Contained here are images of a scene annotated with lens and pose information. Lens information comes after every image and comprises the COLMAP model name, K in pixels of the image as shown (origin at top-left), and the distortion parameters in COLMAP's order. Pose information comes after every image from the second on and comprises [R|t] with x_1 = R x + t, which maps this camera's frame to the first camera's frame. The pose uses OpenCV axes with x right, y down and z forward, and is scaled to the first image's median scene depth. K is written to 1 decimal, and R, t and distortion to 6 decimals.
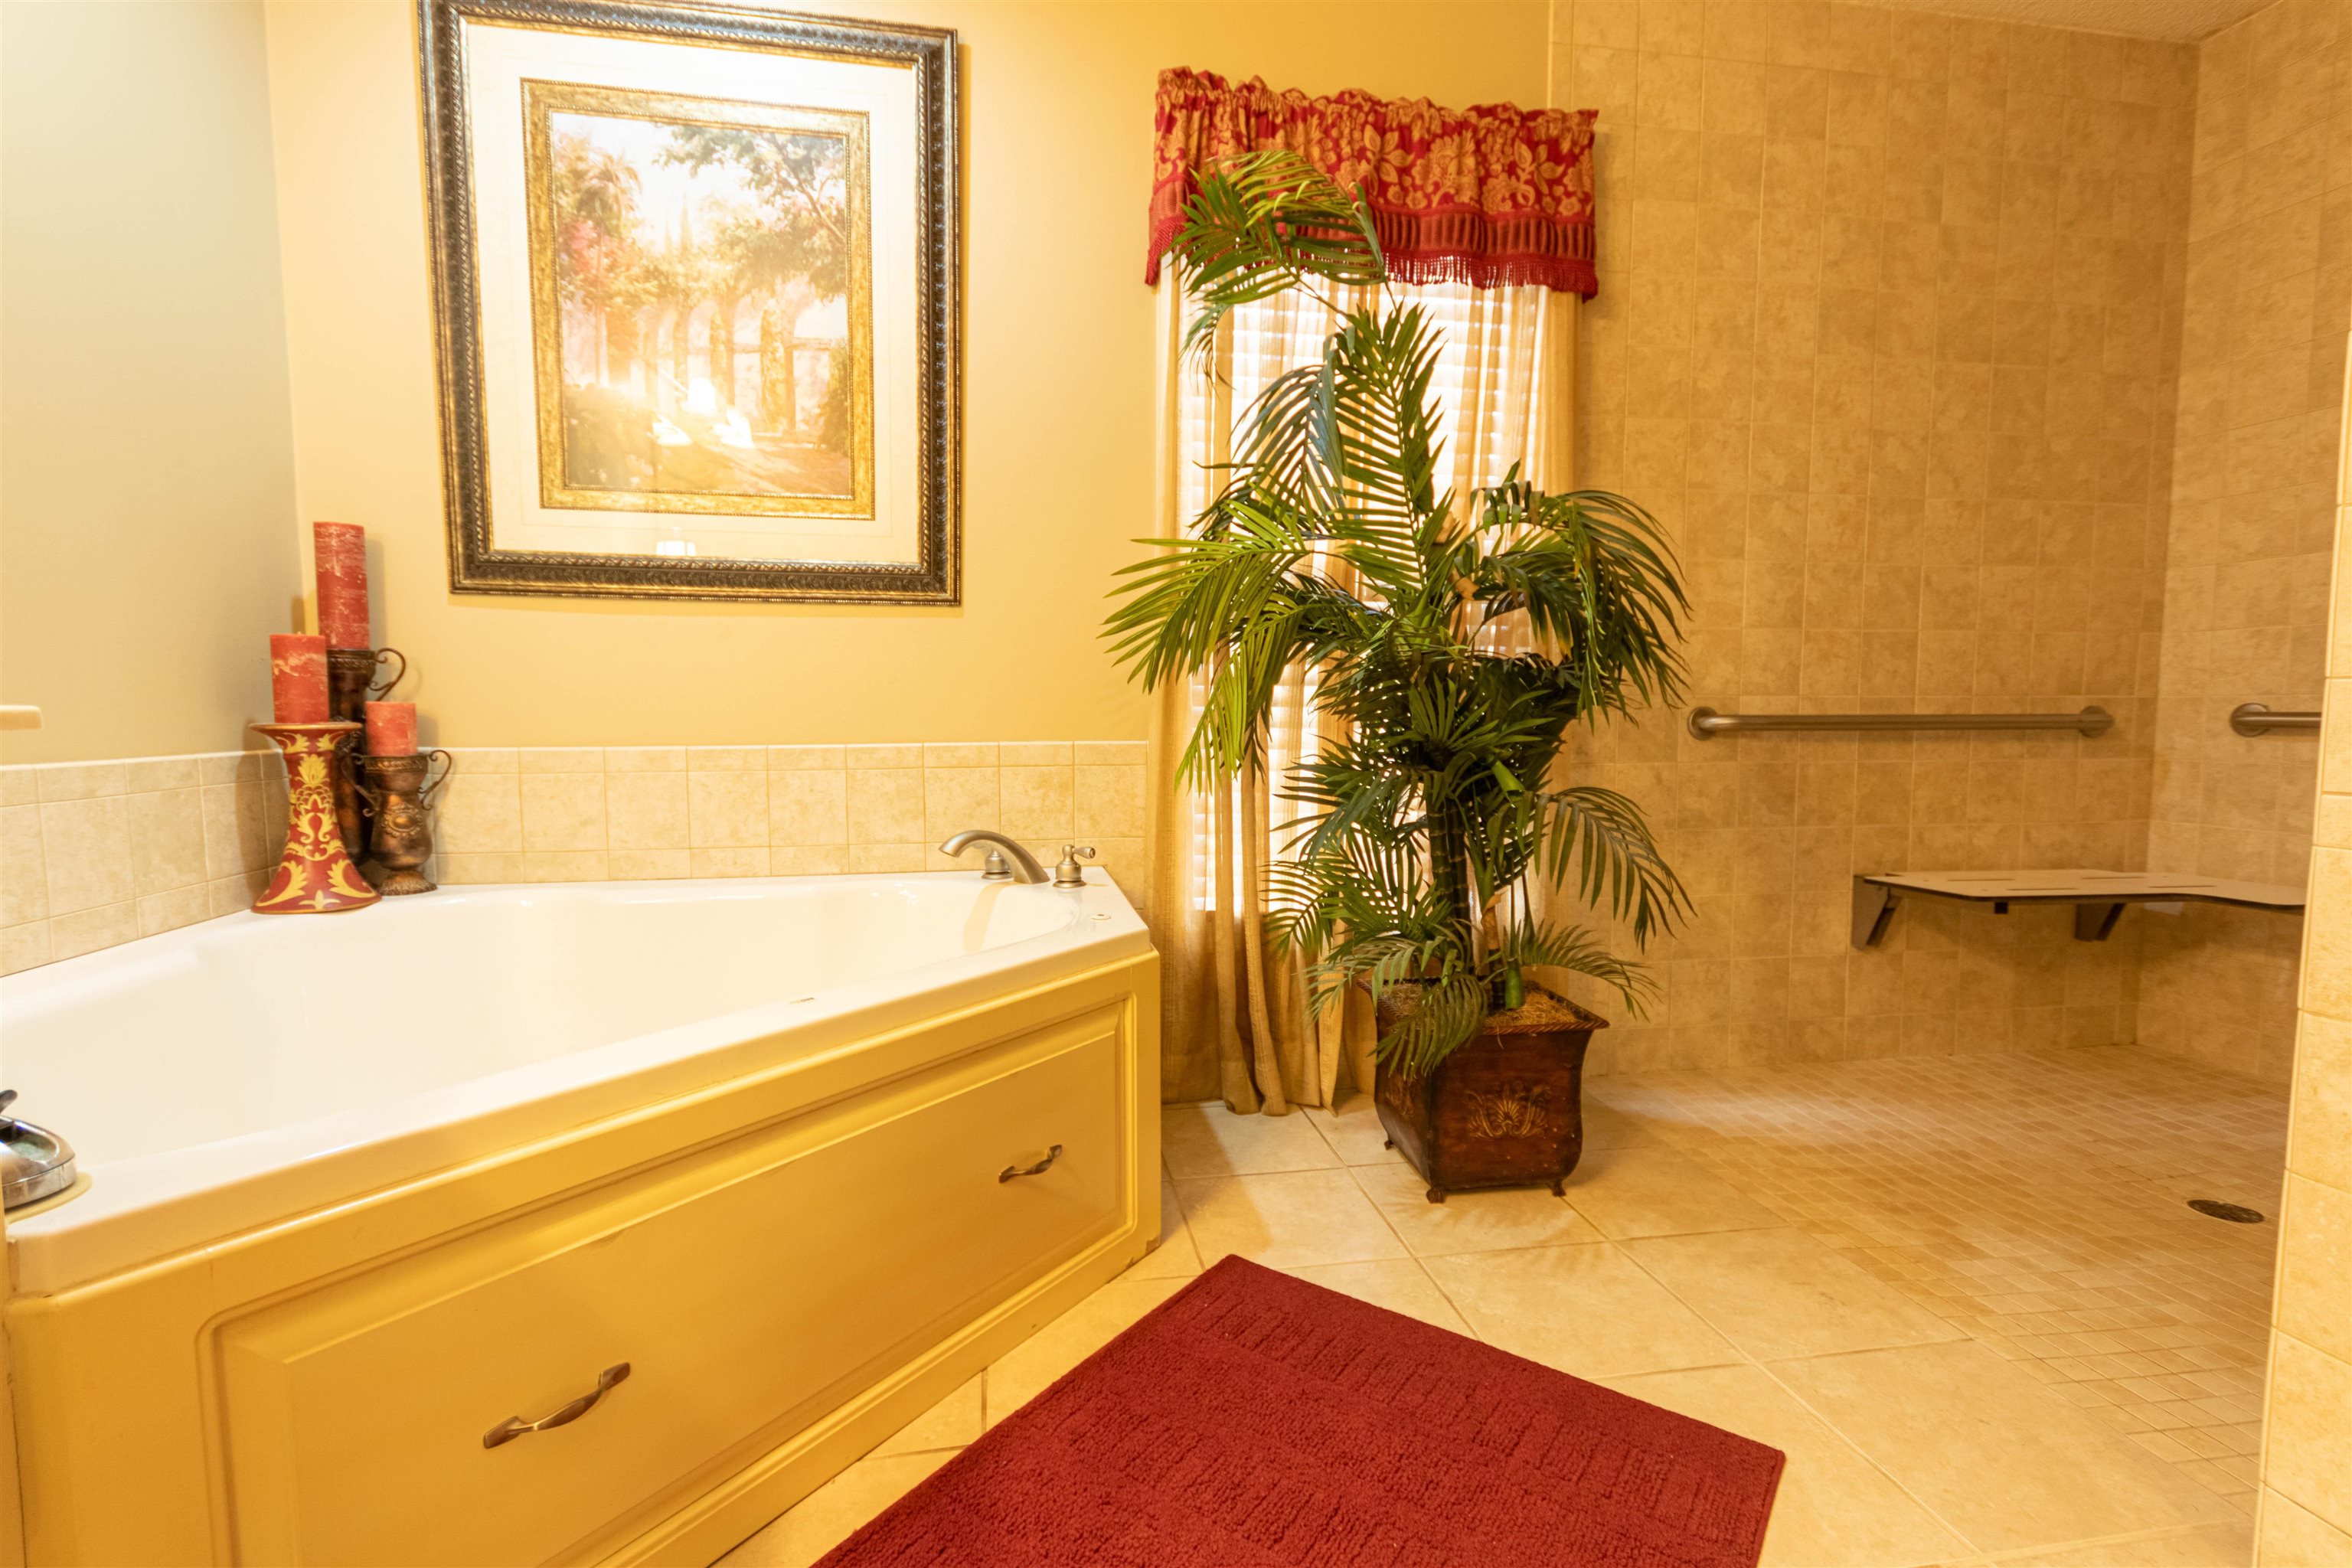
lens RADIAL K [[1094.0, 0, 1164.2], [0, 1094.0, 795.2], [0, 0, 1]] dist [0.003455, 0.001225]
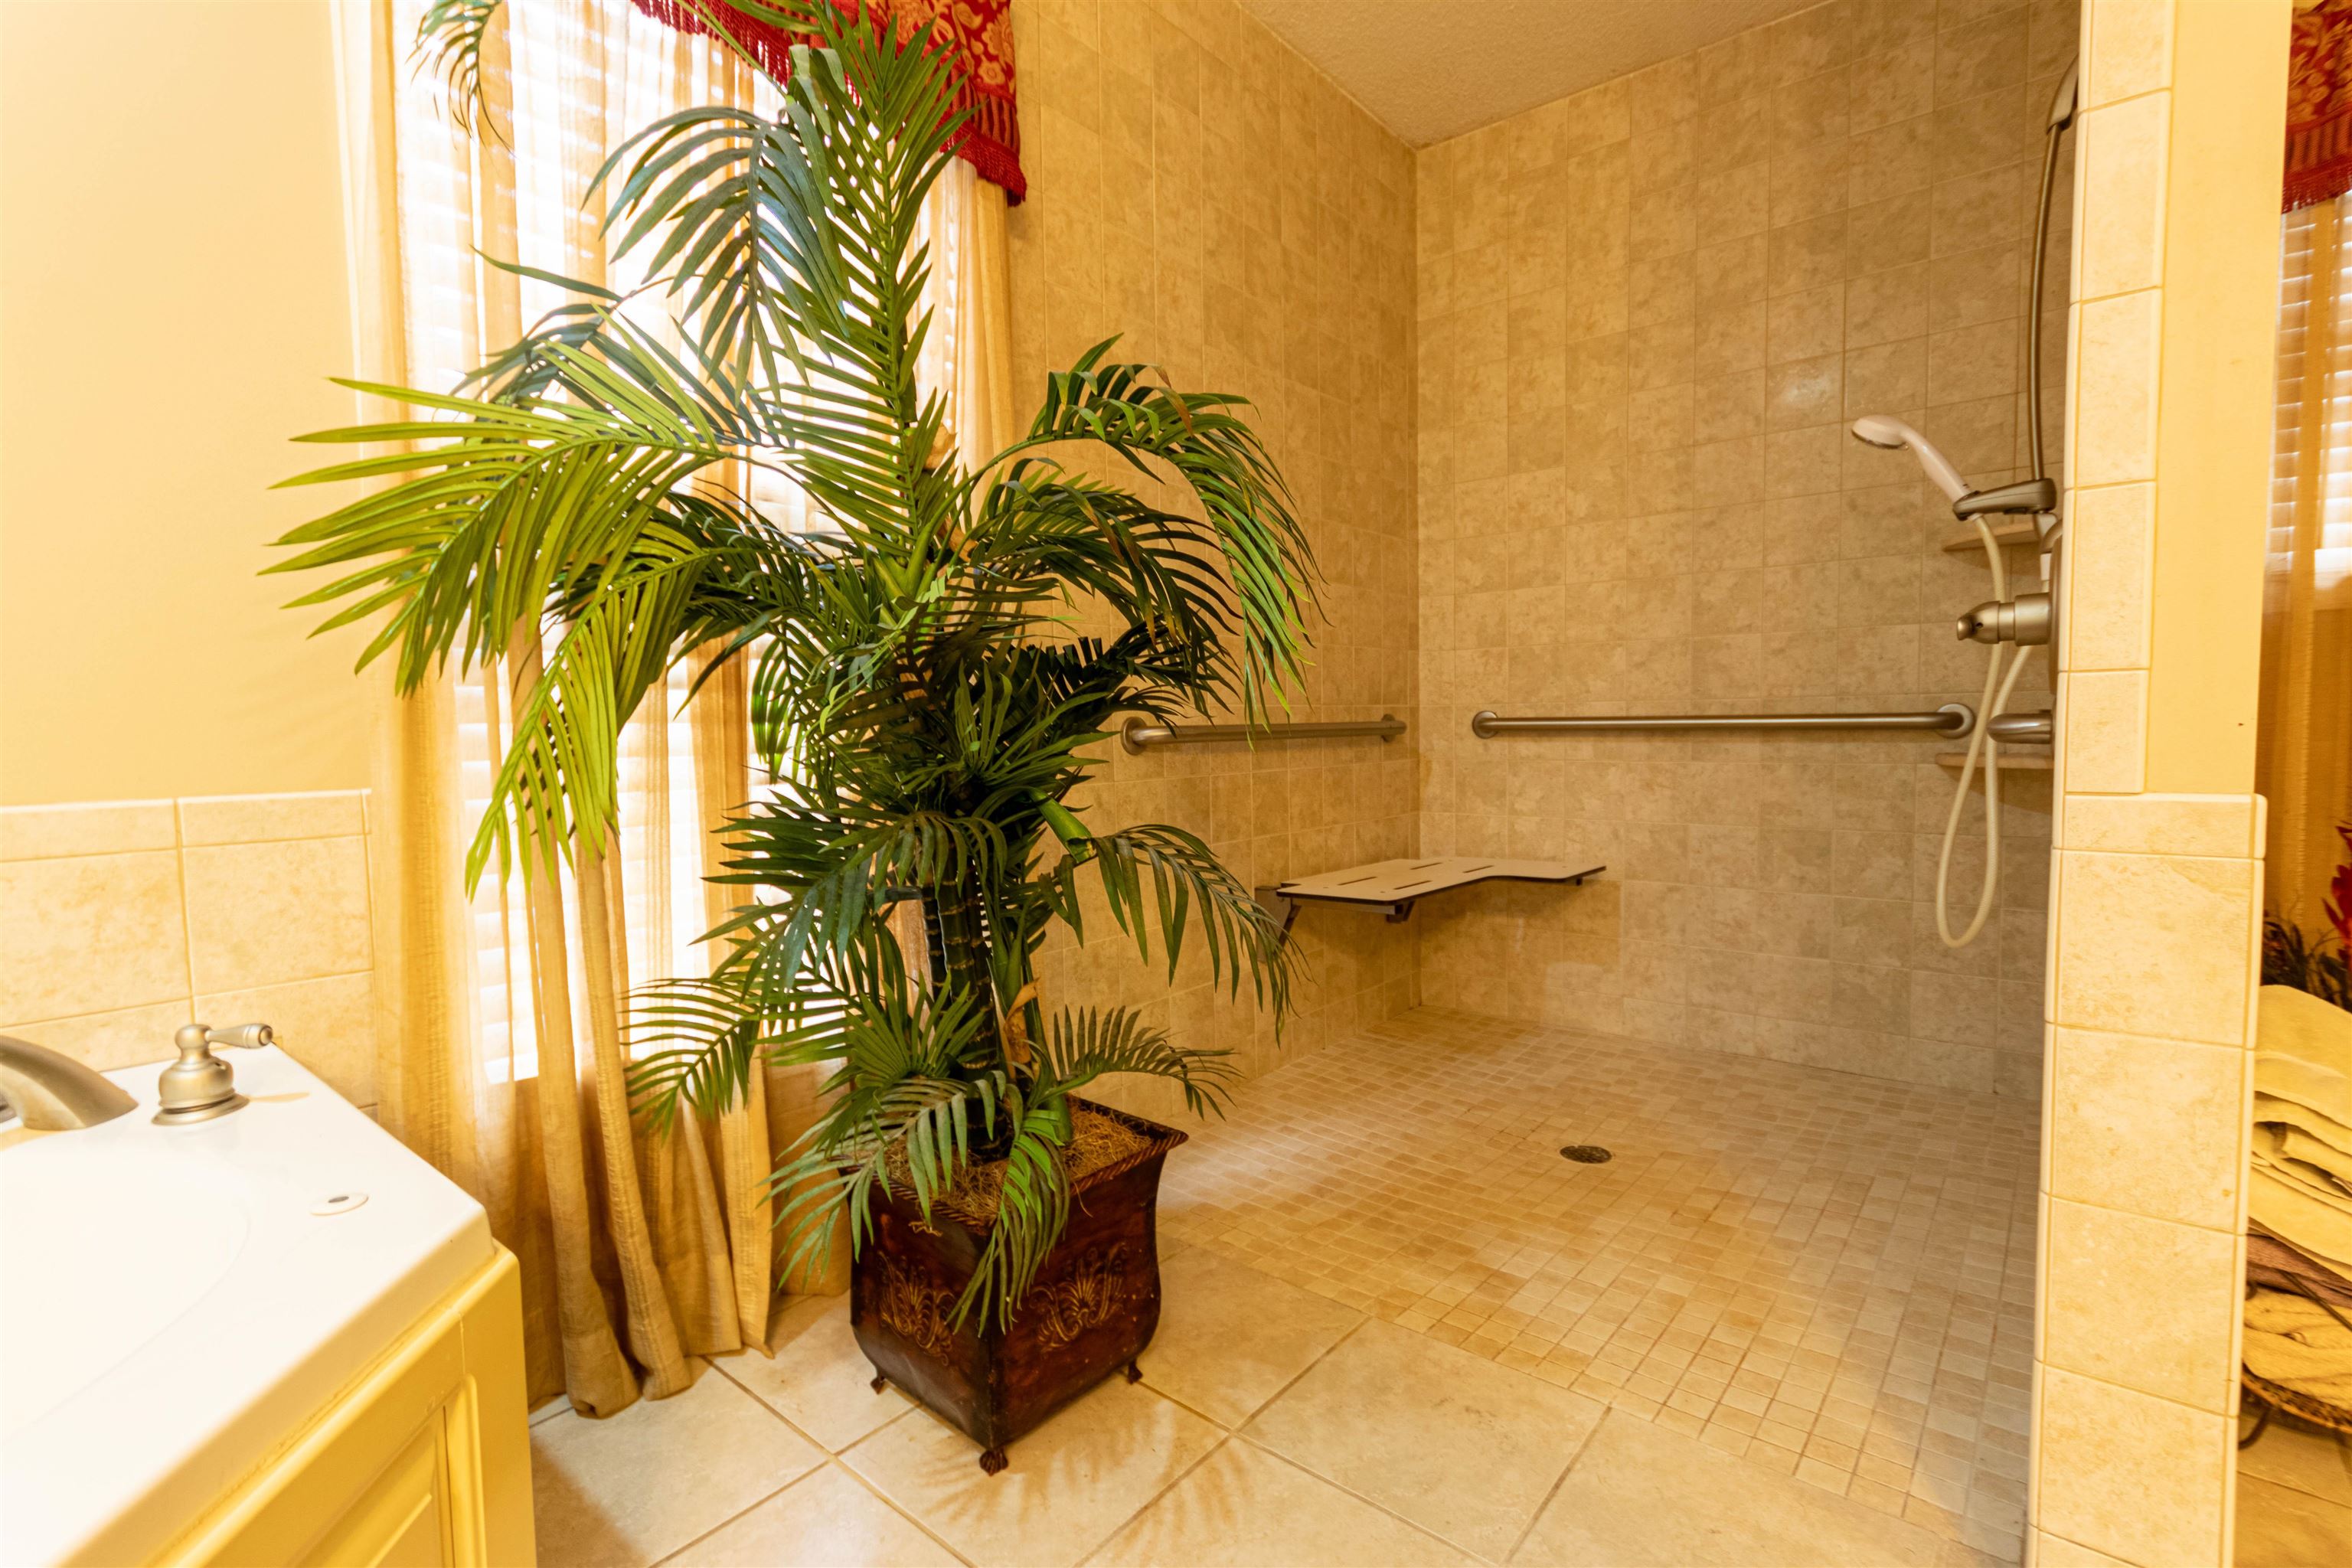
lens RADIAL K [[1094.0, 0, 1178.1], [0, 1094.0, 797.0], [0, 0, 1]] dist [0.003455, 0.001225]
pose [[0.759890, -0.056010, 0.647634, -0.059941], [0.065462, 0.997810, 0.009486, -0.025258], [-0.646747, 0.035187, 0.761893, 0.339507]]
